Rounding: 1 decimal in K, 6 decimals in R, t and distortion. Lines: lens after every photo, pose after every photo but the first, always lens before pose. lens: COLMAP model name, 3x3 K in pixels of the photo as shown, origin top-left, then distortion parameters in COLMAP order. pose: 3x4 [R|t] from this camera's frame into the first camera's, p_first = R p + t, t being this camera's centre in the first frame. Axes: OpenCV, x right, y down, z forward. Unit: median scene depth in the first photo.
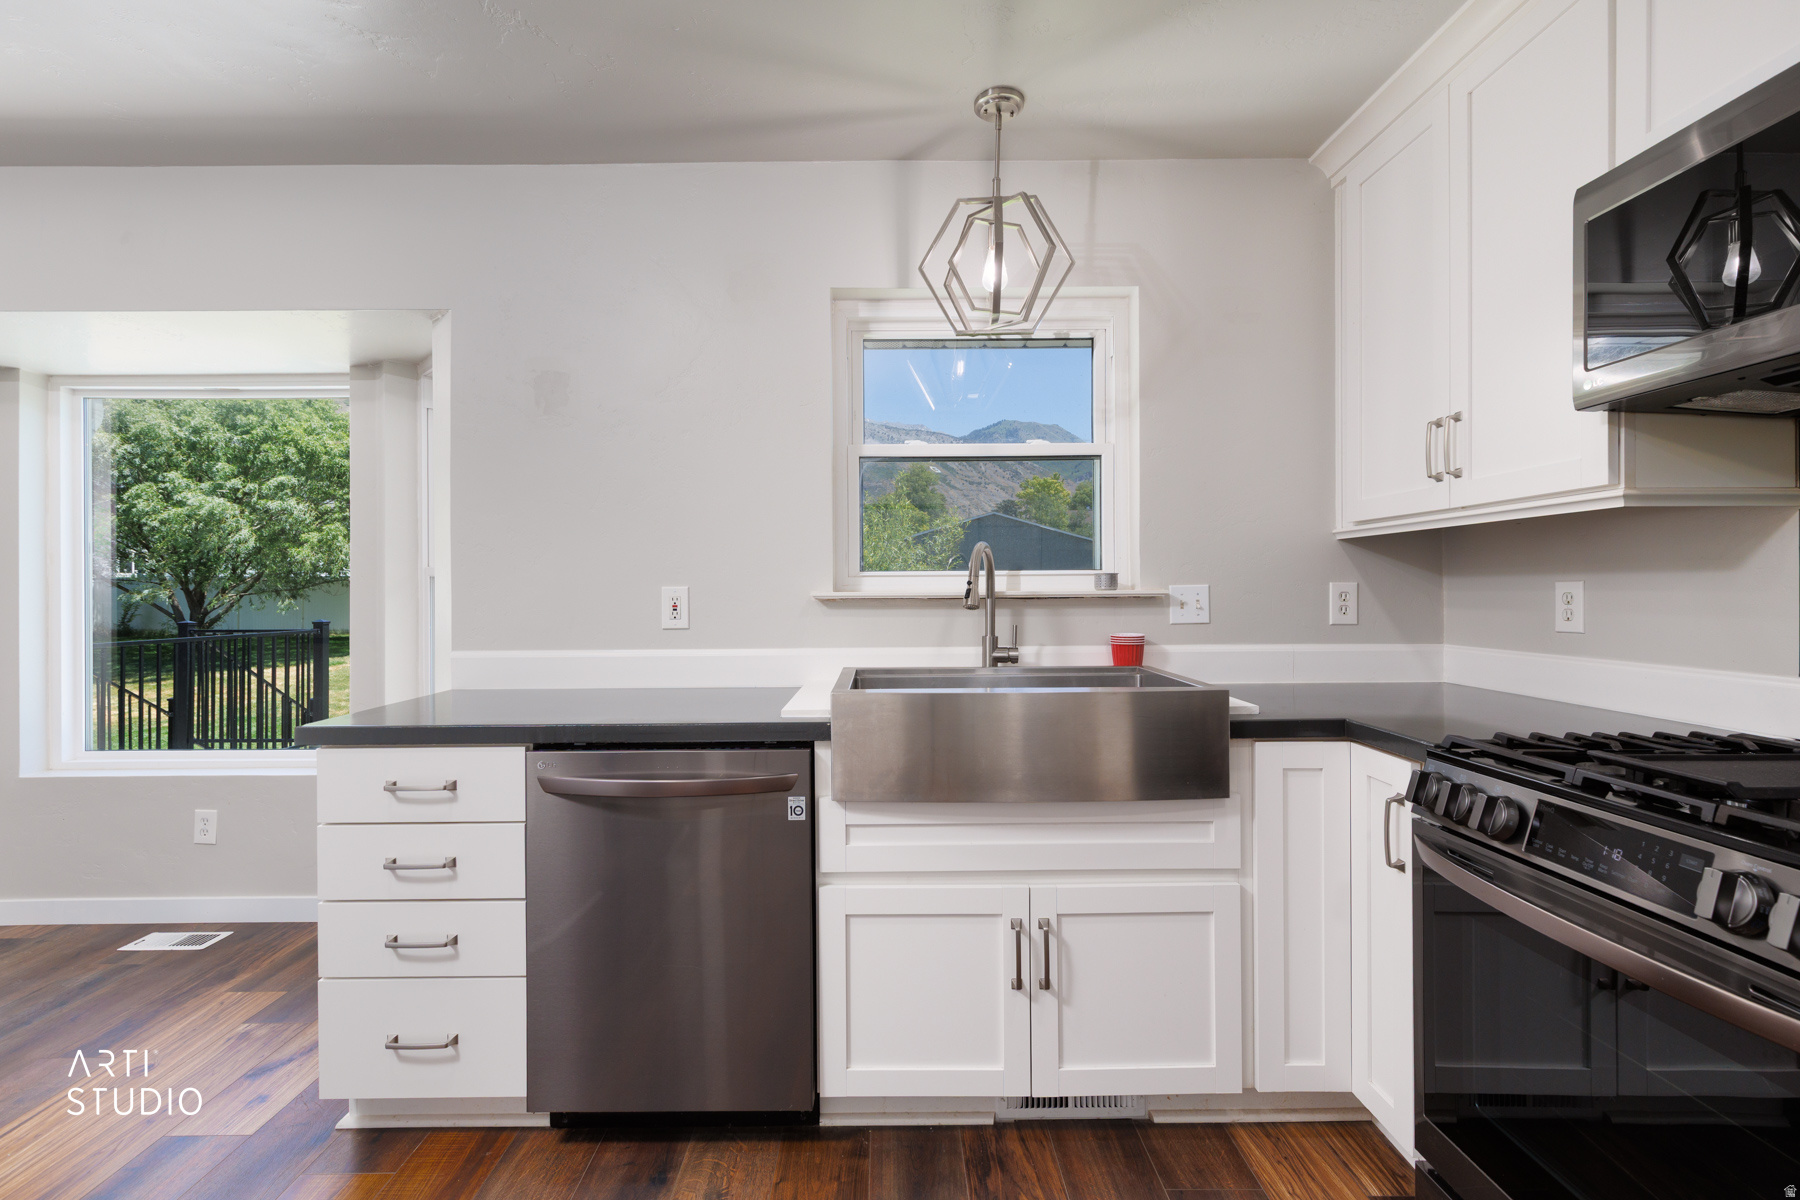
lens RADIAL K [[811.4, 0, 885.2], [0, 811.4, 590.9], [0, 0, 1]] dist [0.004154, 0.000208]
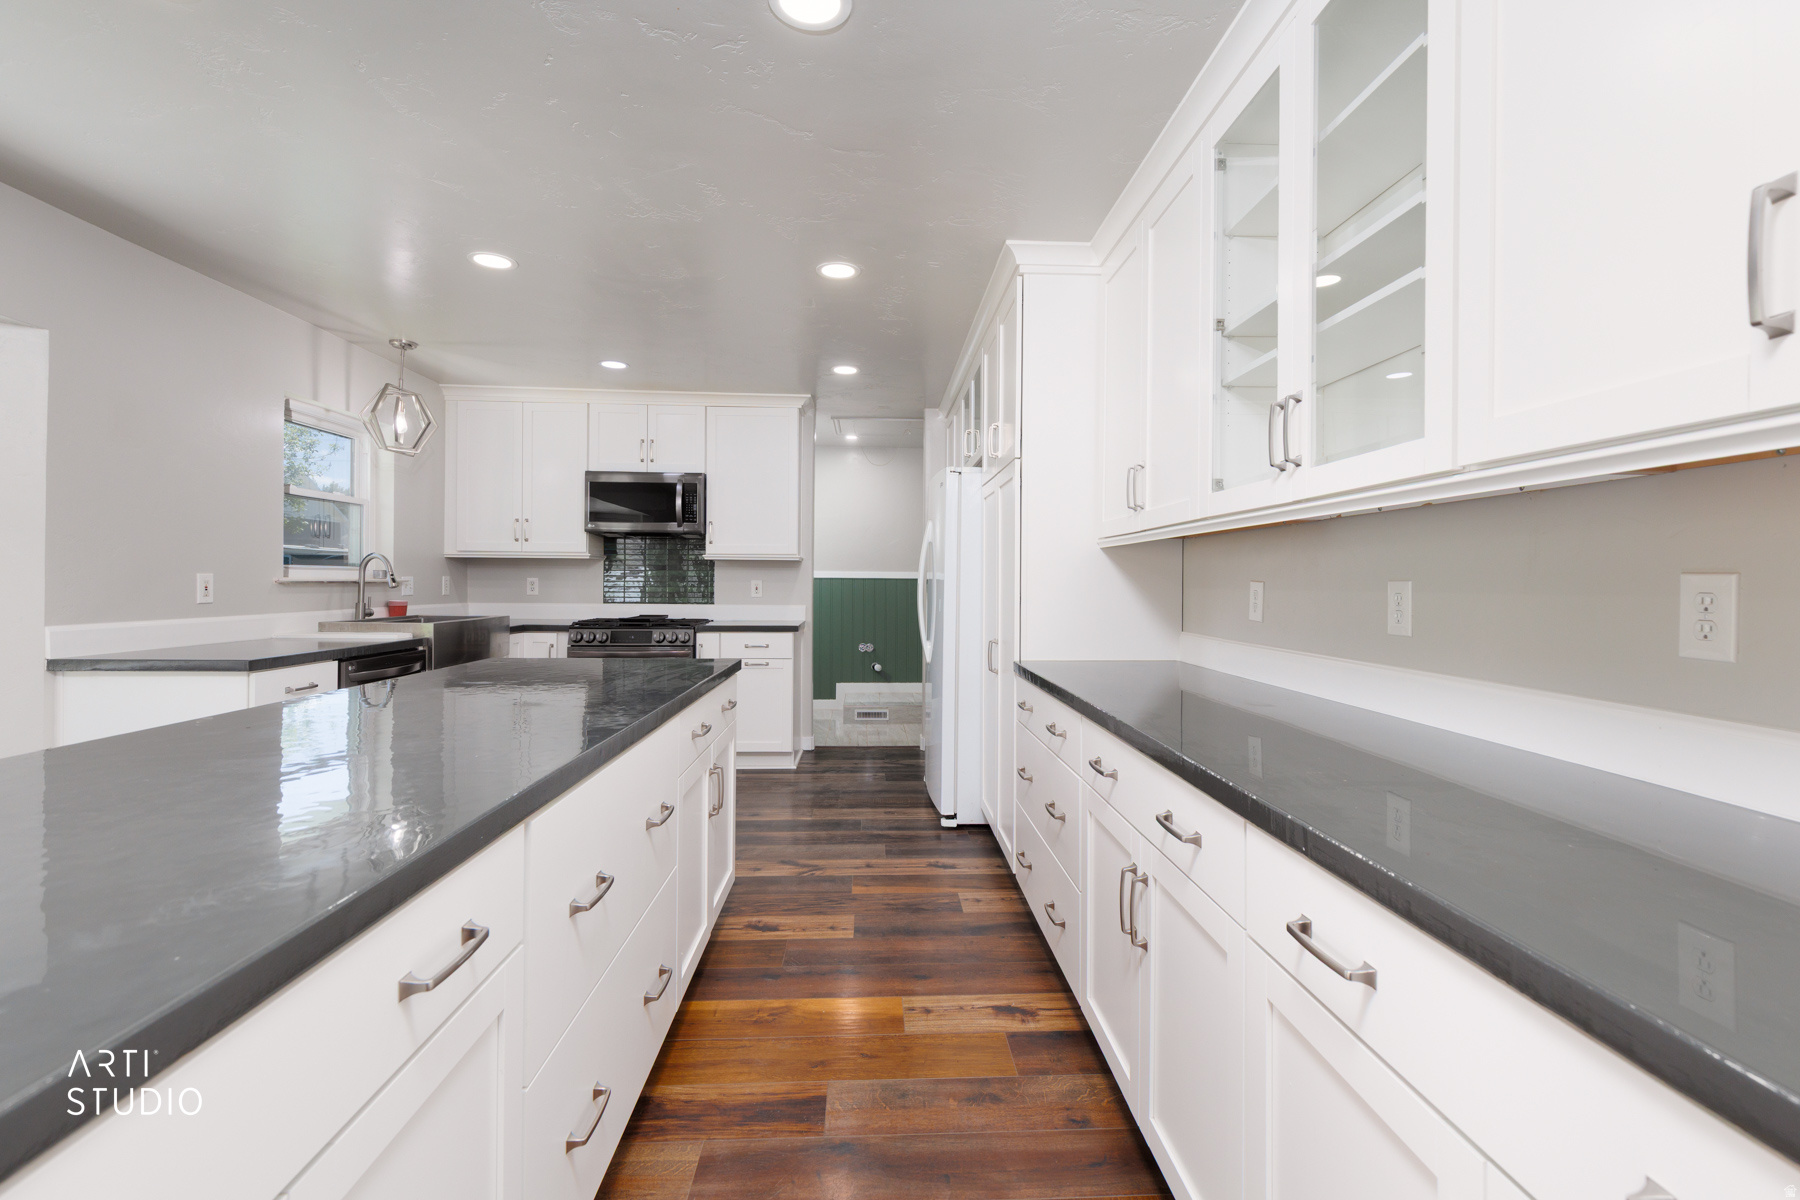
lens RADIAL K [[817.0, 0, 909.6], [0, 817.0, 591.1], [0, 0, 1]] dist [0.003087, -0.000079]
pose [[-0.056747, -0.006112, 0.998370, -2.053815], [-0.007258, 0.999957, 0.005709, 0.009936], [-0.998362, -0.006922, -0.056789, -0.172509]]
